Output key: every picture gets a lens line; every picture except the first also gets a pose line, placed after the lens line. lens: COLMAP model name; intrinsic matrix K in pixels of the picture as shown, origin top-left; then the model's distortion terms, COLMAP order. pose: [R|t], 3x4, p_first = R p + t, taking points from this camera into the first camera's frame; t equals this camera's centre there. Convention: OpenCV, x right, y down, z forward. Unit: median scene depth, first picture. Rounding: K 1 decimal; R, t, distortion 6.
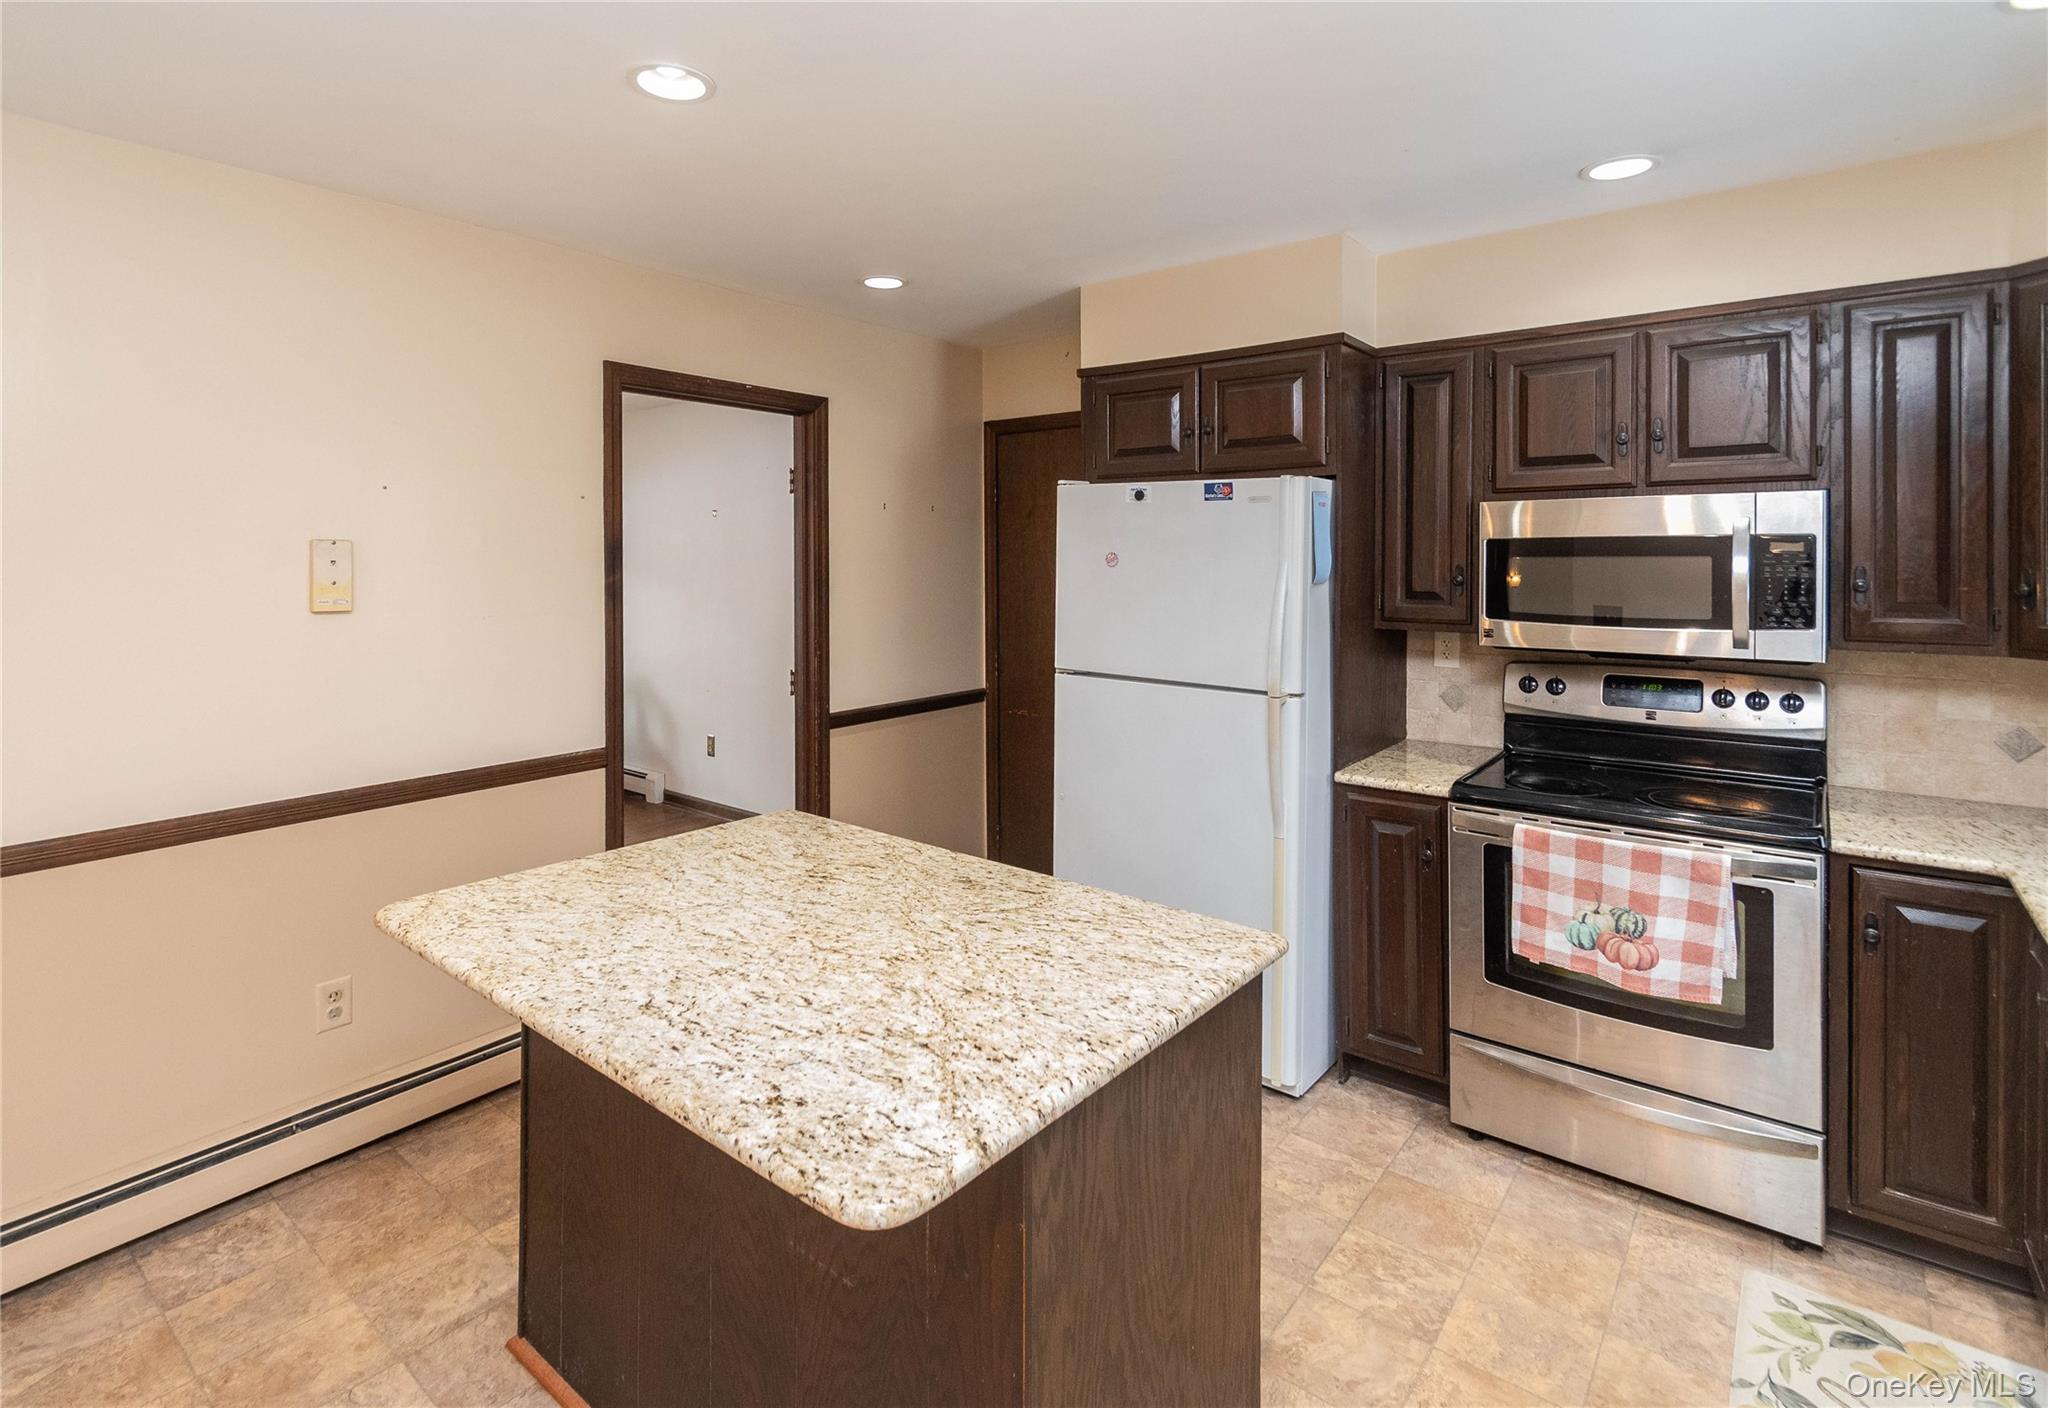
lens RADIAL K [[980.0, 0, 1026.4], [0, 980.0, 567.5], [0, 0, 1]] dist [0.000873, 0.000482]
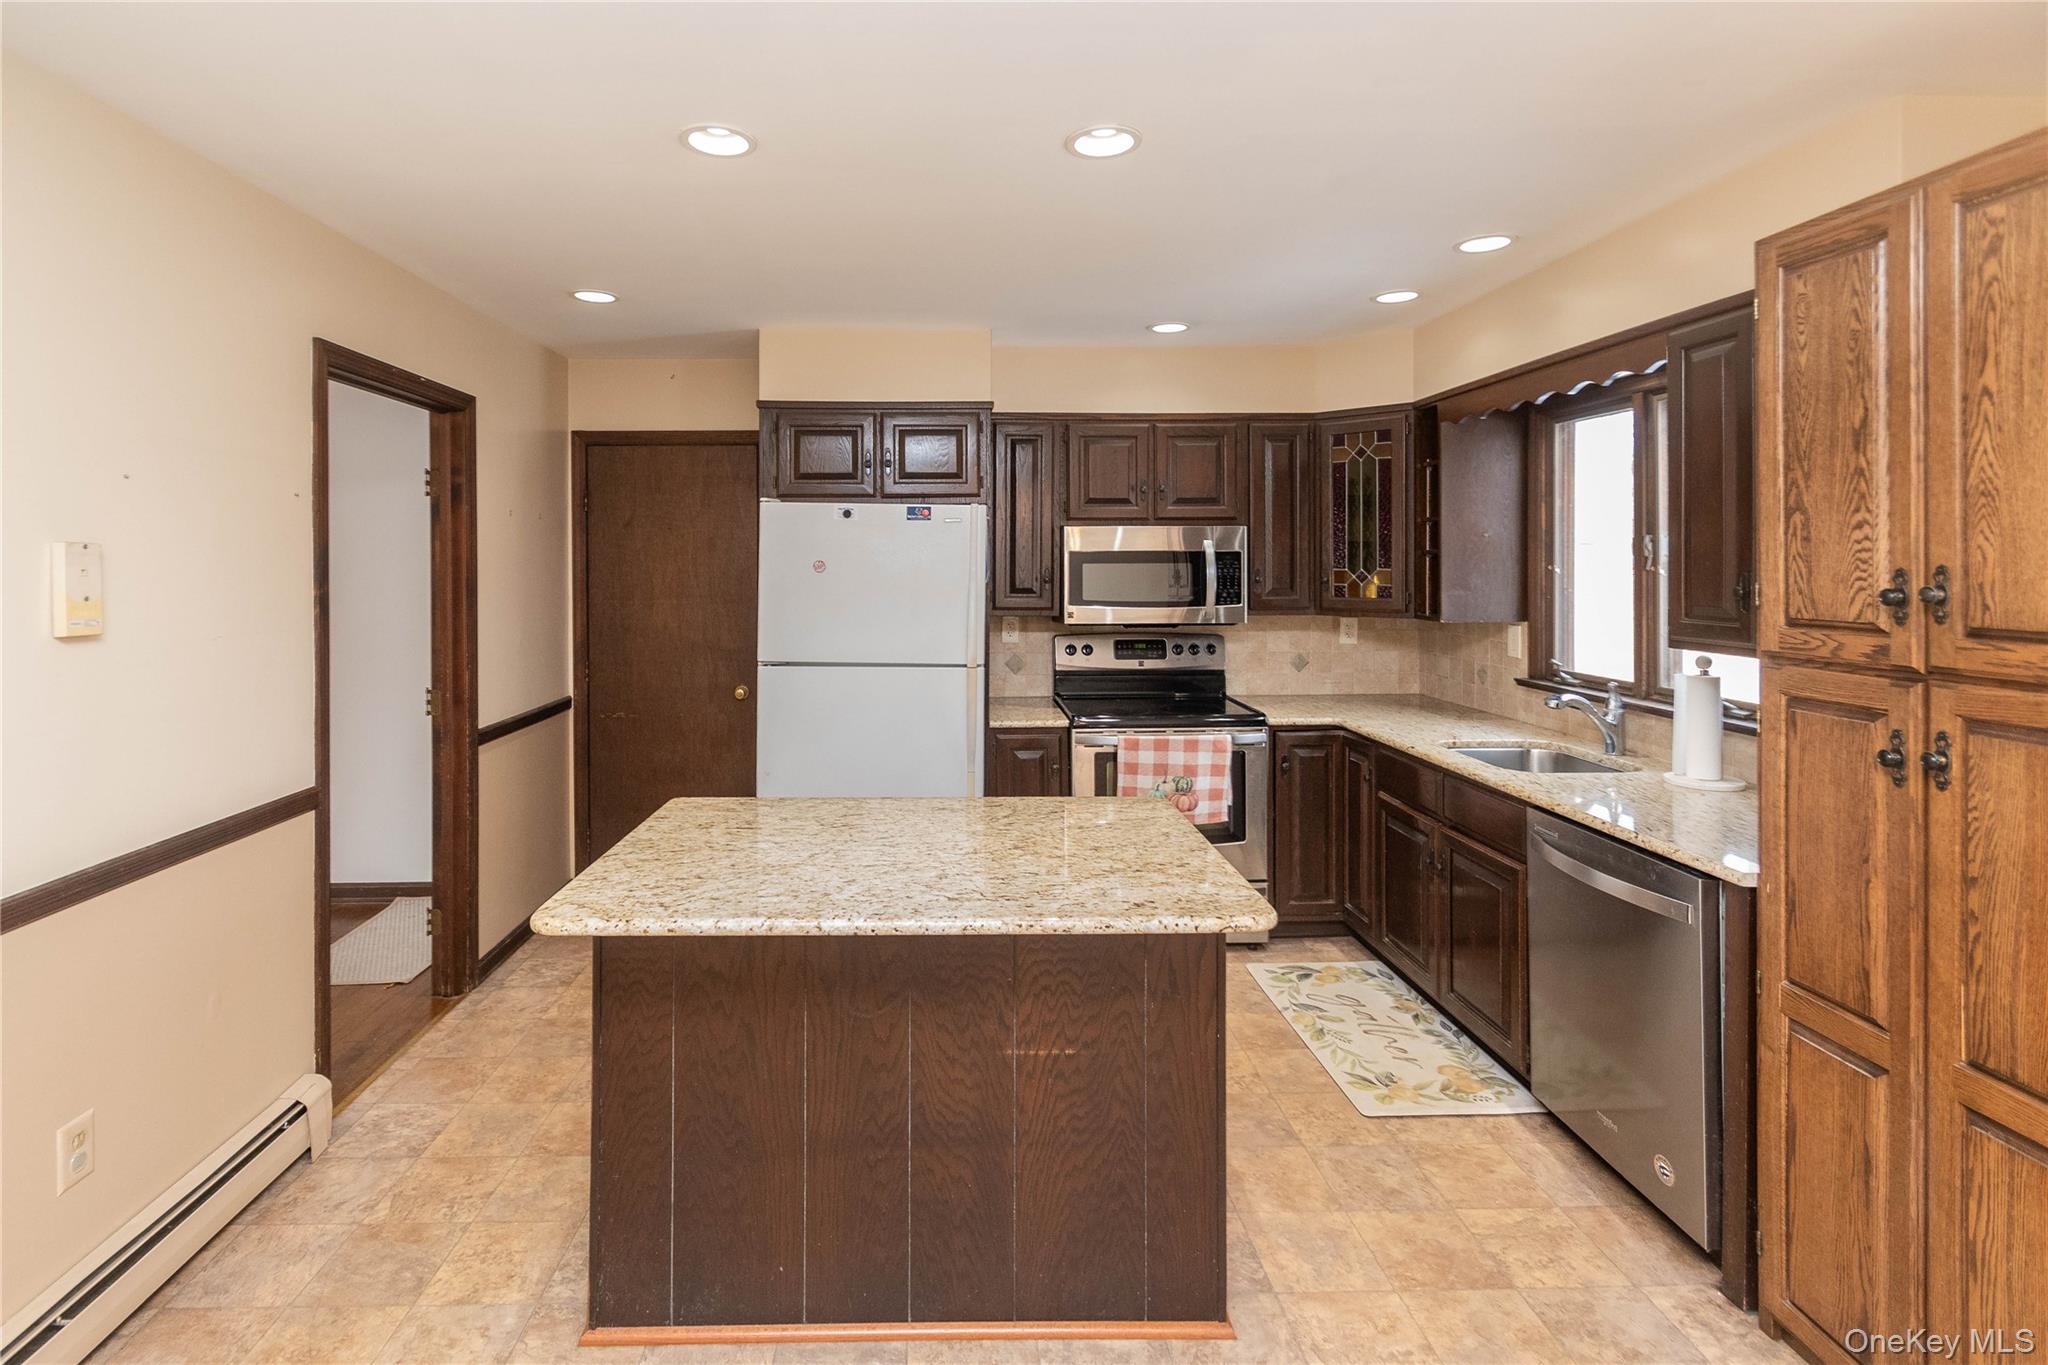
lens RADIAL K [[944.2, 0, 955.1], [0, 944.2, 565.8], [0, 0, 1]] dist [-0.003659, 0.001768]
pose [[0.779566, -0.001881, 0.626317, -0.517753], [0.008899, 0.999928, -0.008074, 0.002033], [-0.626256, 0.011868, 0.779527, -0.004594]]
